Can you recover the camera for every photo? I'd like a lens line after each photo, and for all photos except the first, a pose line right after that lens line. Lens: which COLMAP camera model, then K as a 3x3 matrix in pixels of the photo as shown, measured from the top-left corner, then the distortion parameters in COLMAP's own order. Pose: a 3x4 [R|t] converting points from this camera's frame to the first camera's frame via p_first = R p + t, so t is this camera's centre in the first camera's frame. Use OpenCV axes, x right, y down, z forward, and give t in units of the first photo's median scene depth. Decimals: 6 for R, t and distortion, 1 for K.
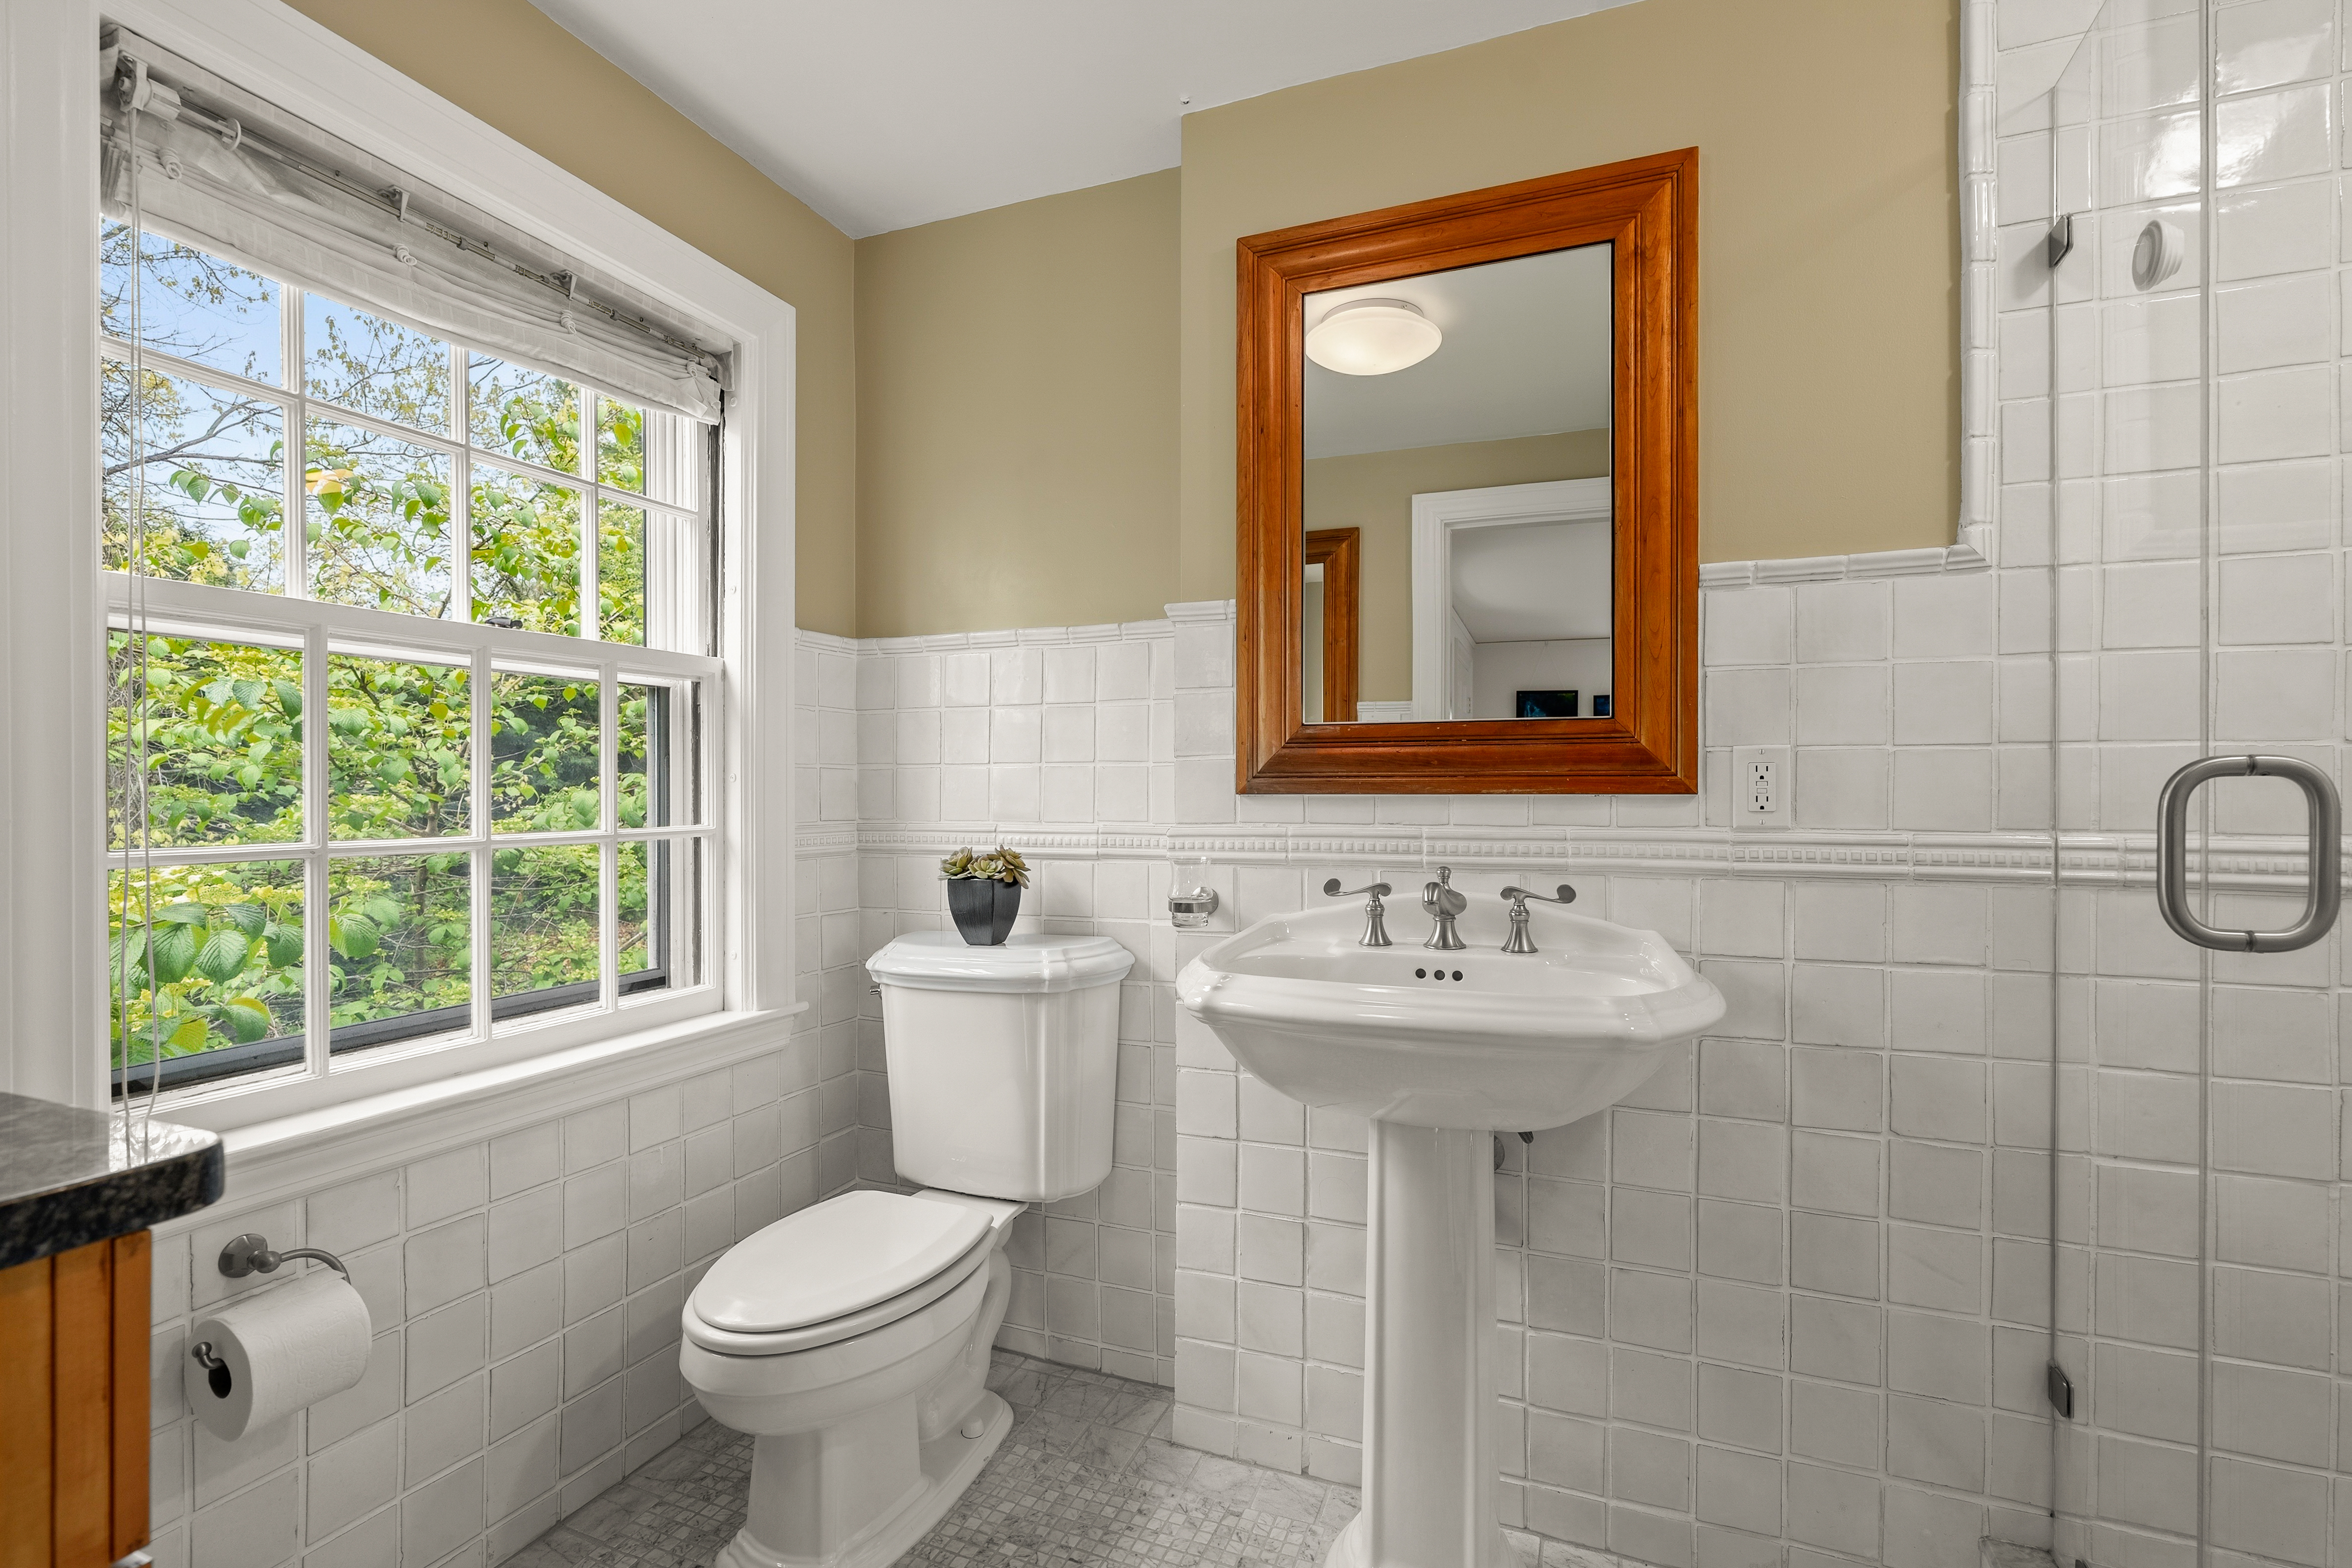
lens RADIAL K [[1074.0, 0, 1175.9], [0, 1074.0, 788.7], [0, 0, 1]] dist [-0.001457, -0.000138]
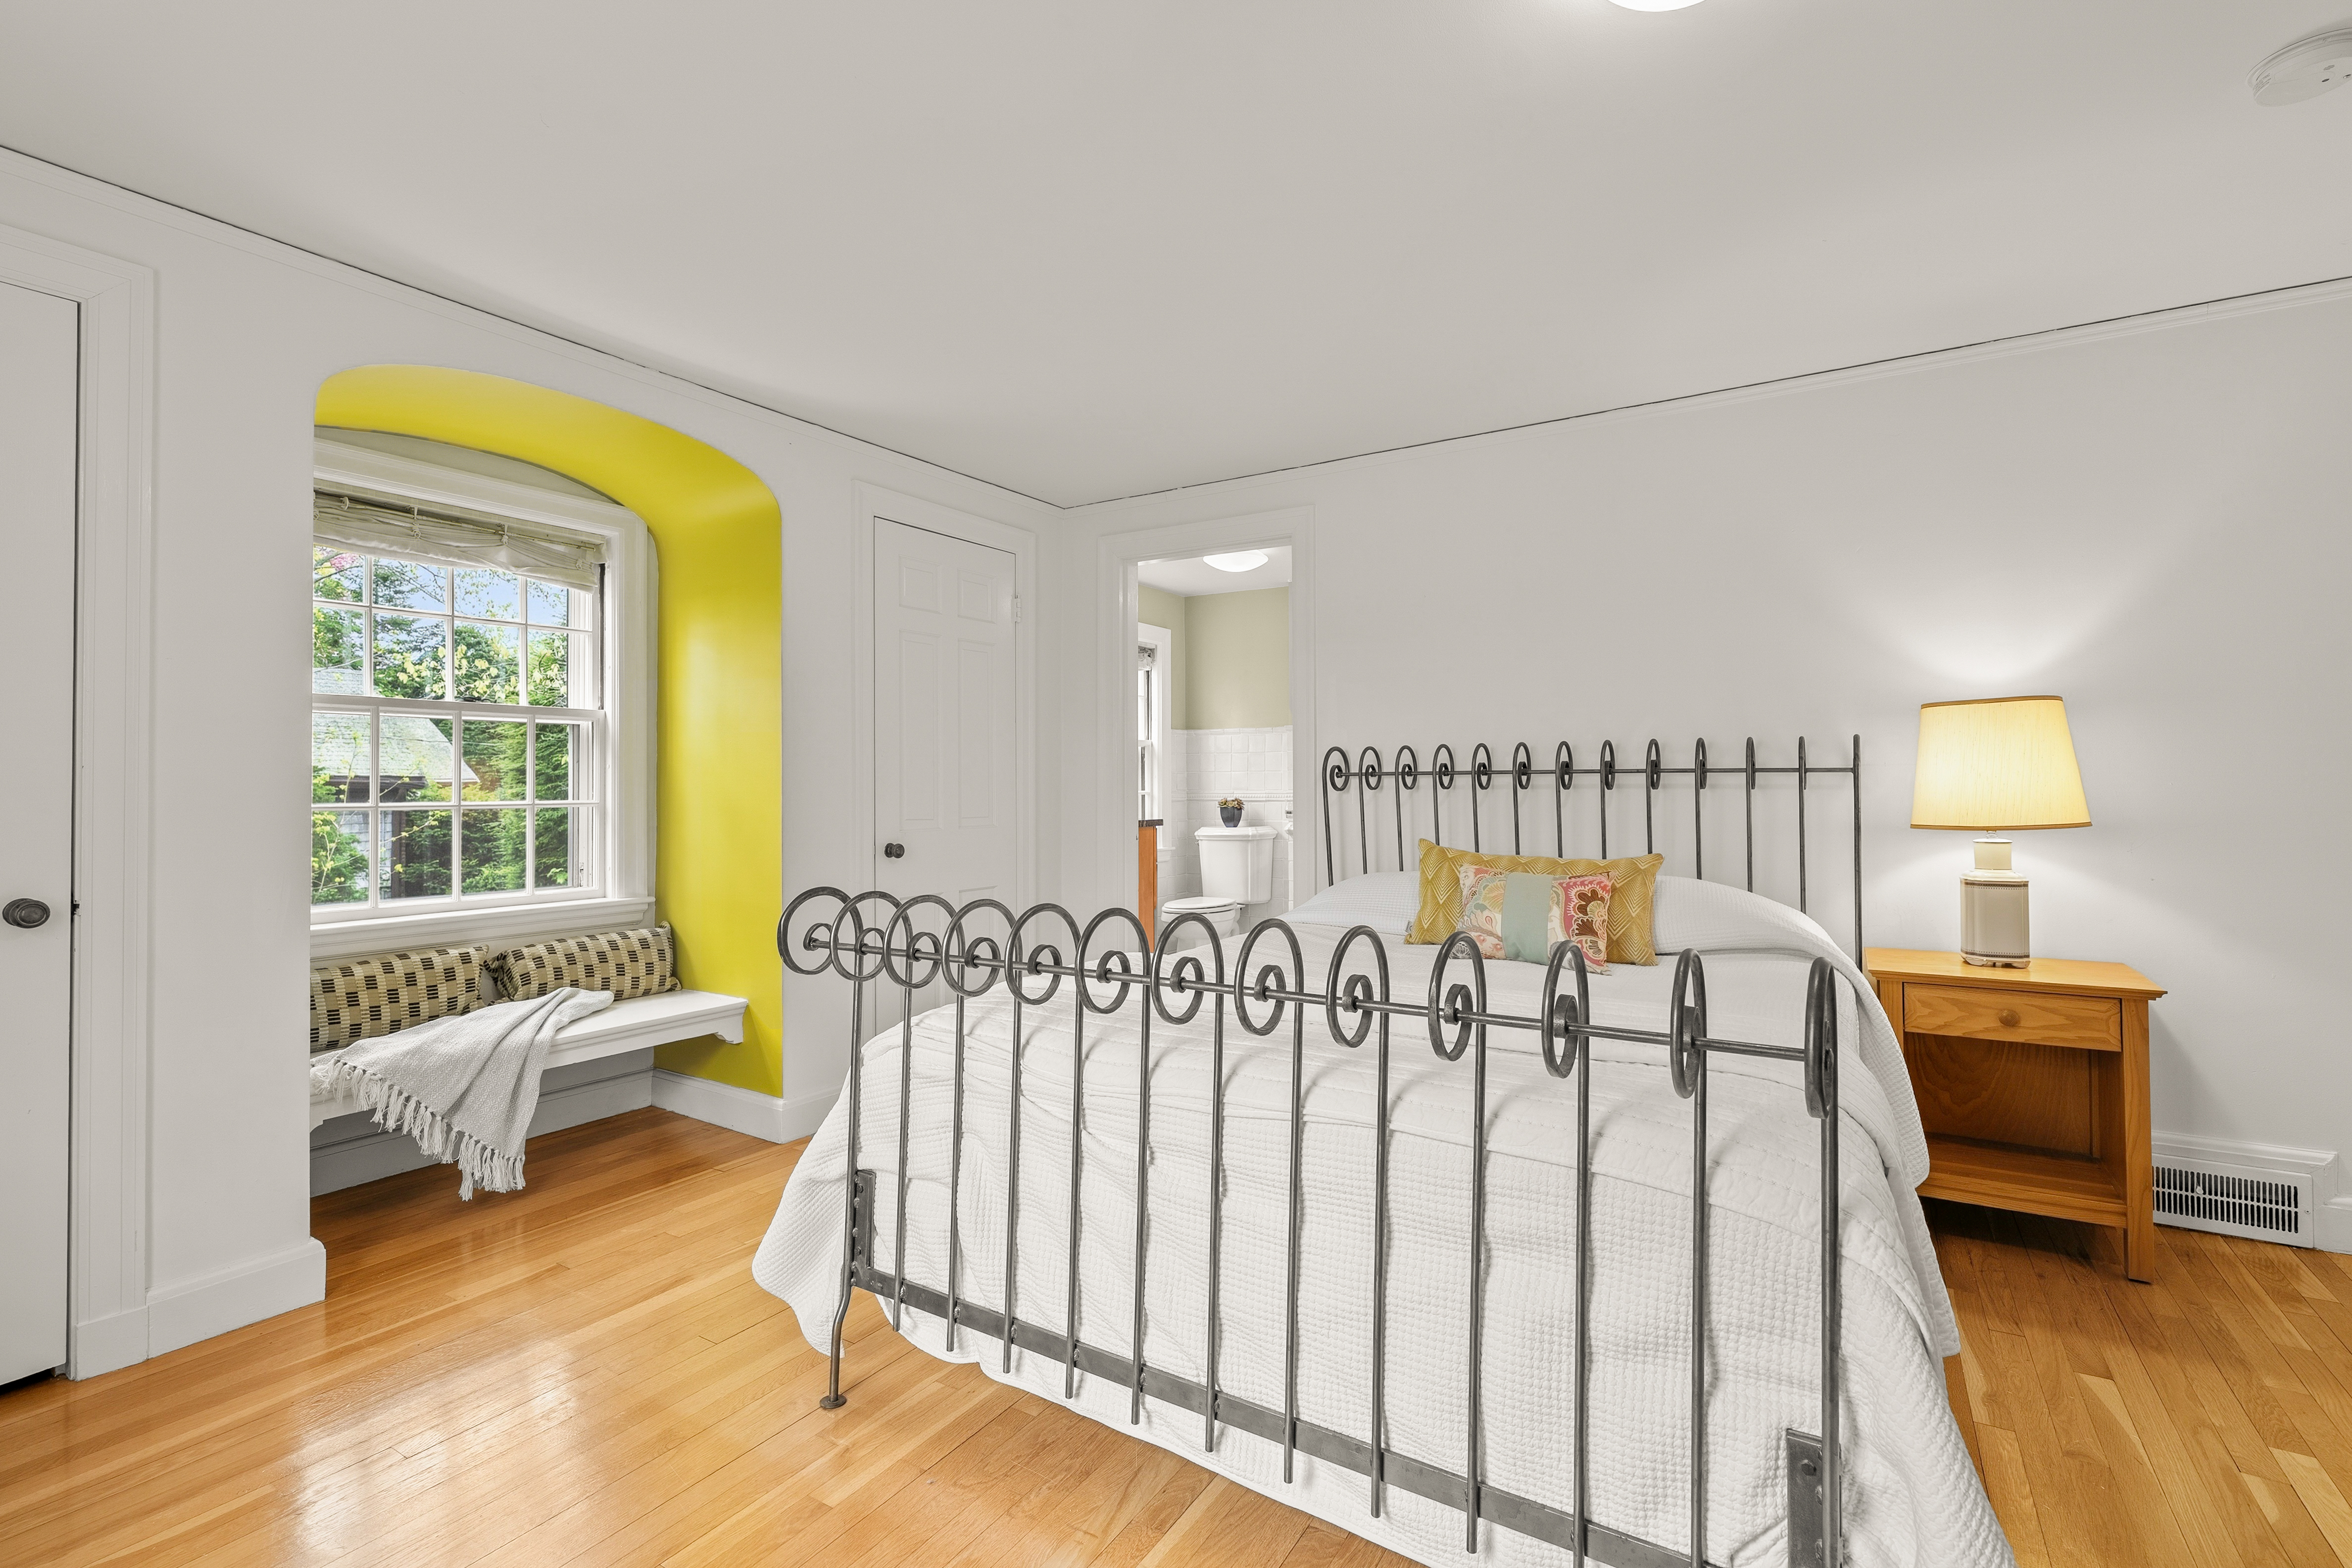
lens RADIAL K [[1074.0, 0, 1177.6], [0, 1074.0, 778.9], [0, 0, 1]] dist [-0.001457, -0.000138]
pose [[0.984083, -0.000343, -0.177709, 0.235055], [-0.001087, 0.999968, -0.007949, 0.025342], [0.177706, 0.008016, 0.984051, -2.184750]]
